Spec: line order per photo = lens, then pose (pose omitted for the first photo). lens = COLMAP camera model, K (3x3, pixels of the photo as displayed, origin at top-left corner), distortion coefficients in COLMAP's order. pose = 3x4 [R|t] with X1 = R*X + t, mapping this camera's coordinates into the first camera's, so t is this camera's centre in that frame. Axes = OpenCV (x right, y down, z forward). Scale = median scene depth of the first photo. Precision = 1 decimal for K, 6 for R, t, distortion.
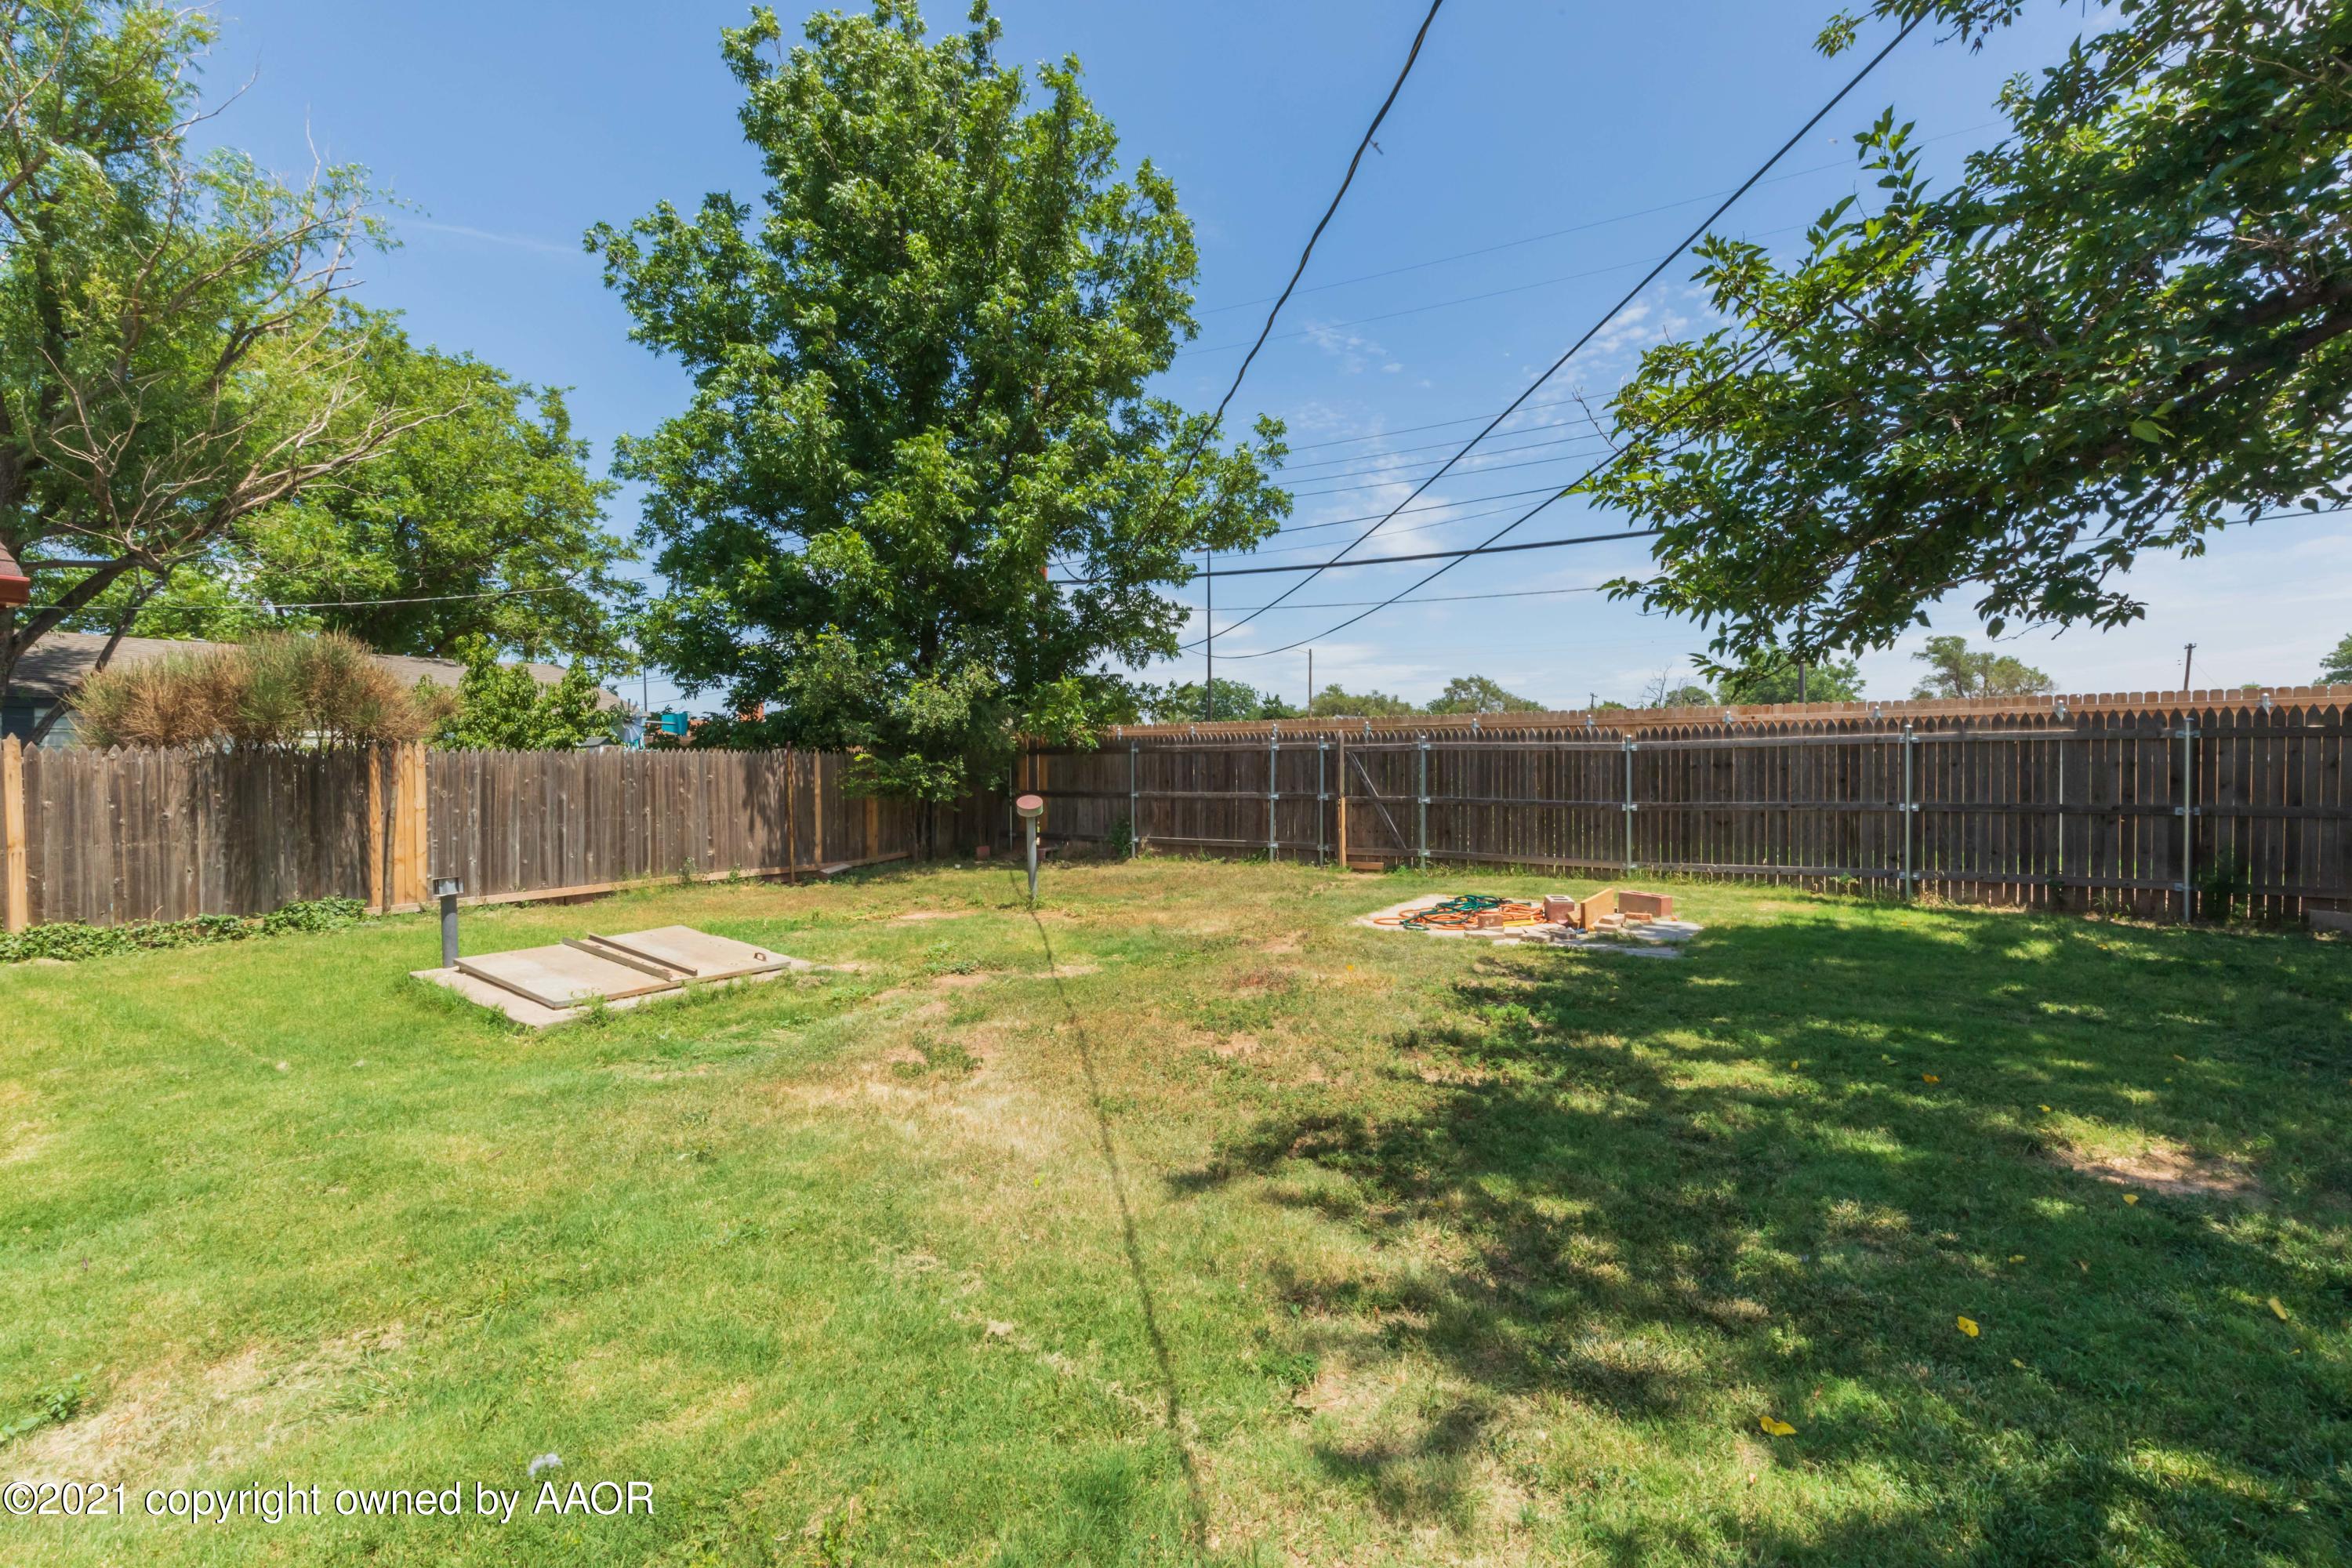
lens RADIAL K [[1068.0, 0, 1182.3], [0, 1068.0, 779.8], [0, 0, 1]] dist [0.010814, -0.000193]
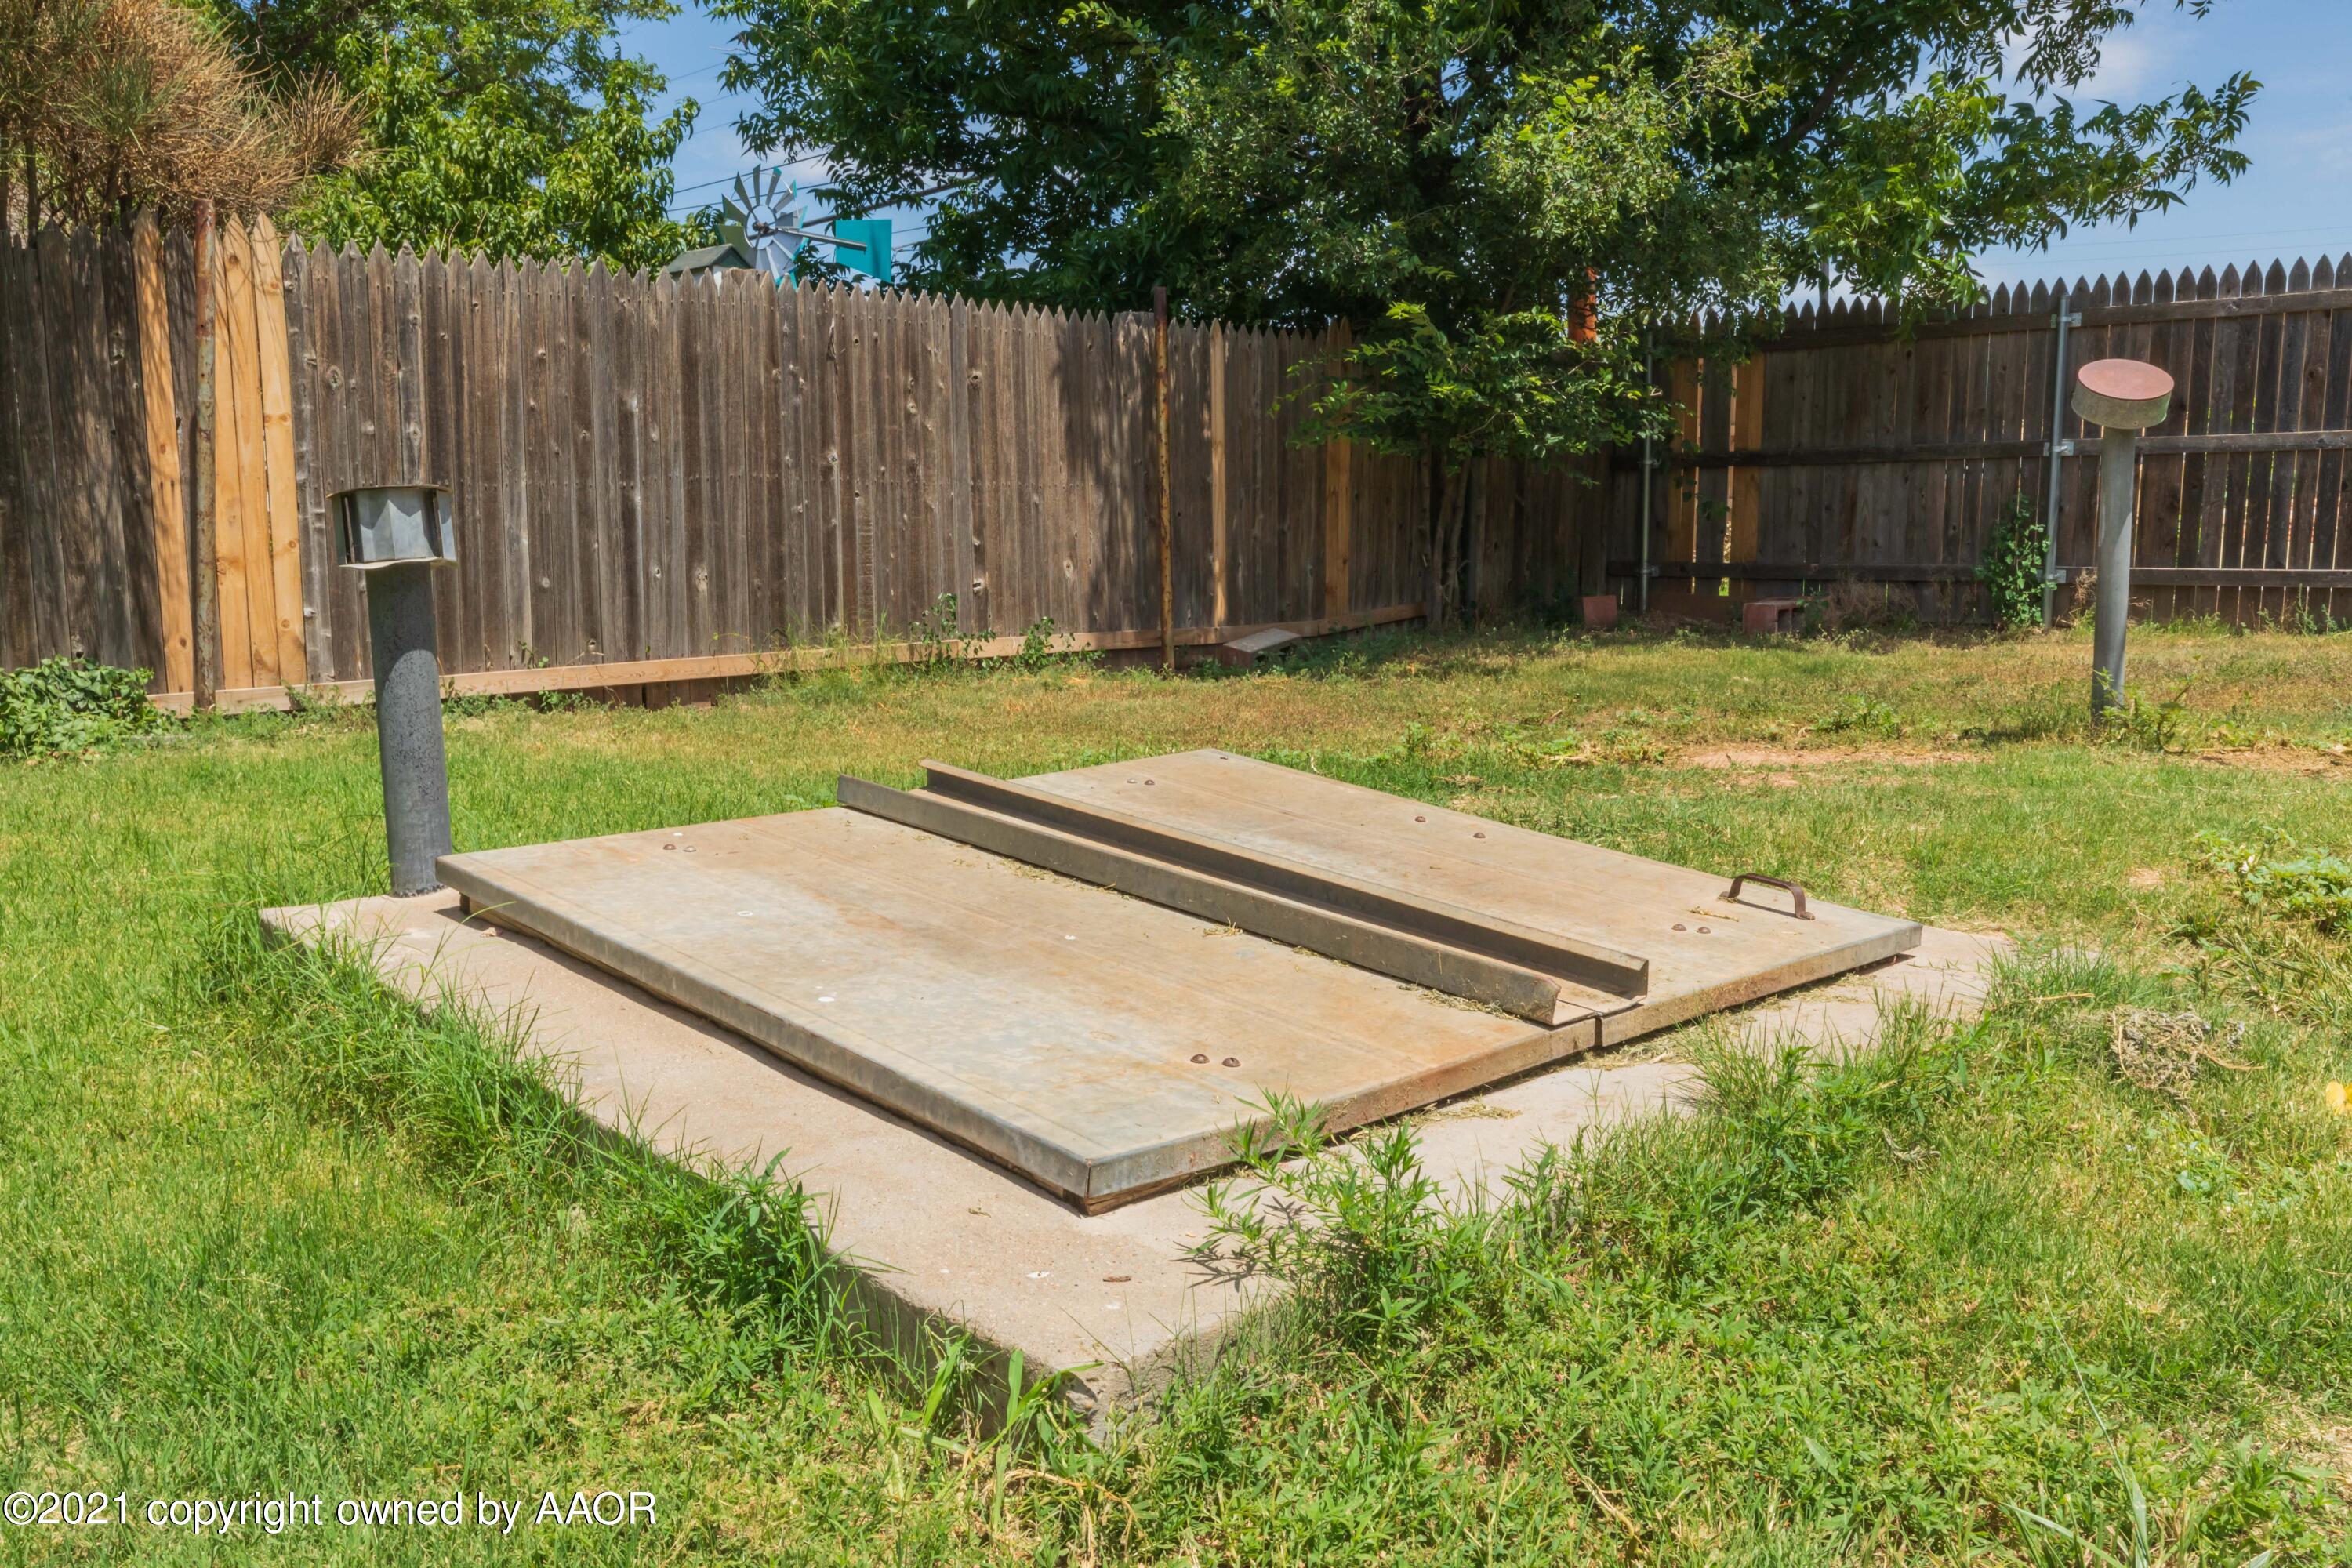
lens RADIAL K [[1972.1, 0, 1177.4], [0, 1972.1, 787.8], [0, 0, 1]] dist [-0.008298, -0.000915]
pose [[0.981376, 0.024859, -0.190482, -0.275833], [-0.001587, 0.992607, 0.121364, 0.063044], [0.192091, -0.118802, 0.974160, 0.388499]]
